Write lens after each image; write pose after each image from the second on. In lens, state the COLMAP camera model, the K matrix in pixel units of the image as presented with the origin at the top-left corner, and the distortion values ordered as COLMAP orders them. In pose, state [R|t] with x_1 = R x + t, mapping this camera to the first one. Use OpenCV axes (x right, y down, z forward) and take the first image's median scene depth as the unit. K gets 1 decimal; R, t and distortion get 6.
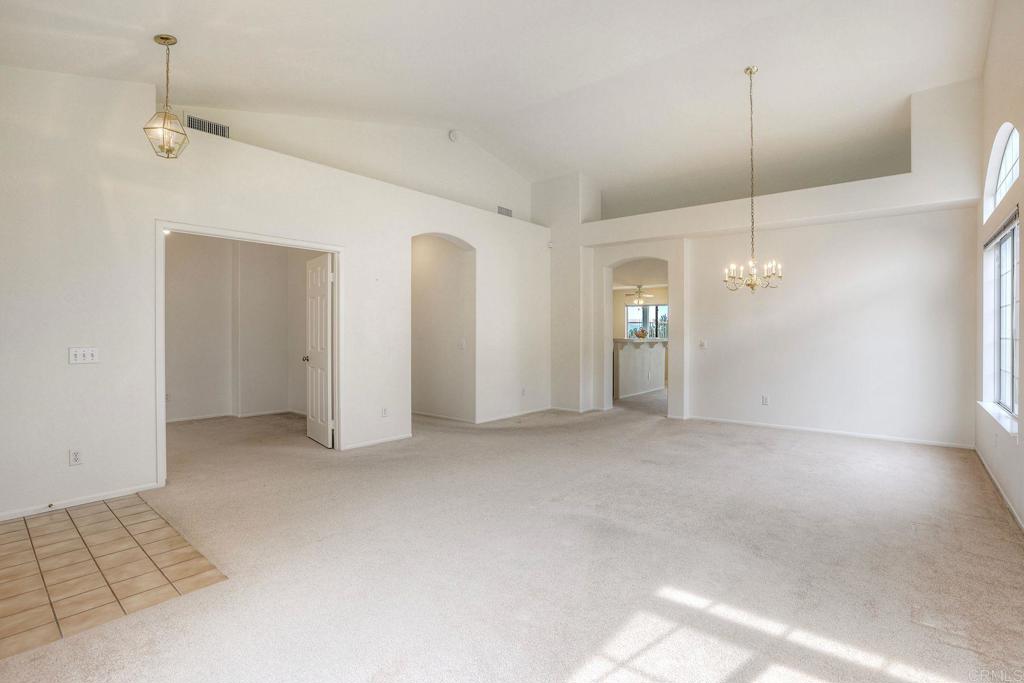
lens RADIAL K [[480.8, 0, 521.2], [0, 480.8, 336.8], [0, 0, 1]] dist [-0.013285, 0.000281]
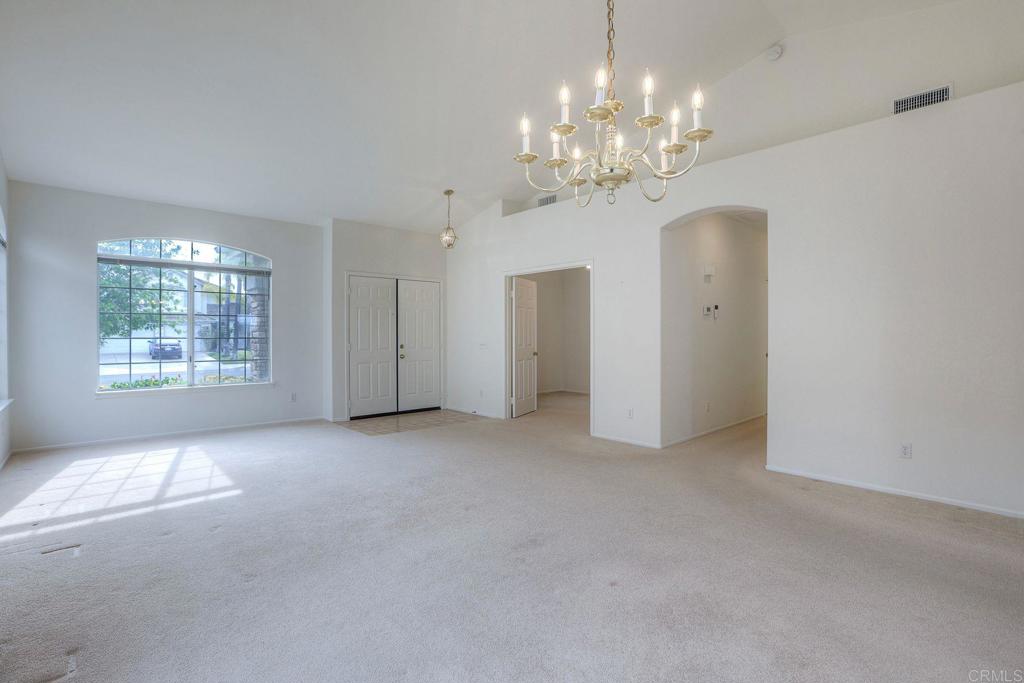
lens RADIAL K [[480.8, 0, 521.2], [0, 480.8, 336.8], [0, 0, 1]] dist [-0.013285, 0.000281]
pose [[-0.126455, 0.006877, -0.991949, 0.886030], [-0.014538, 0.999856, 0.008785, -0.006858], [0.991866, 0.015532, -0.126337, 1.068898]]
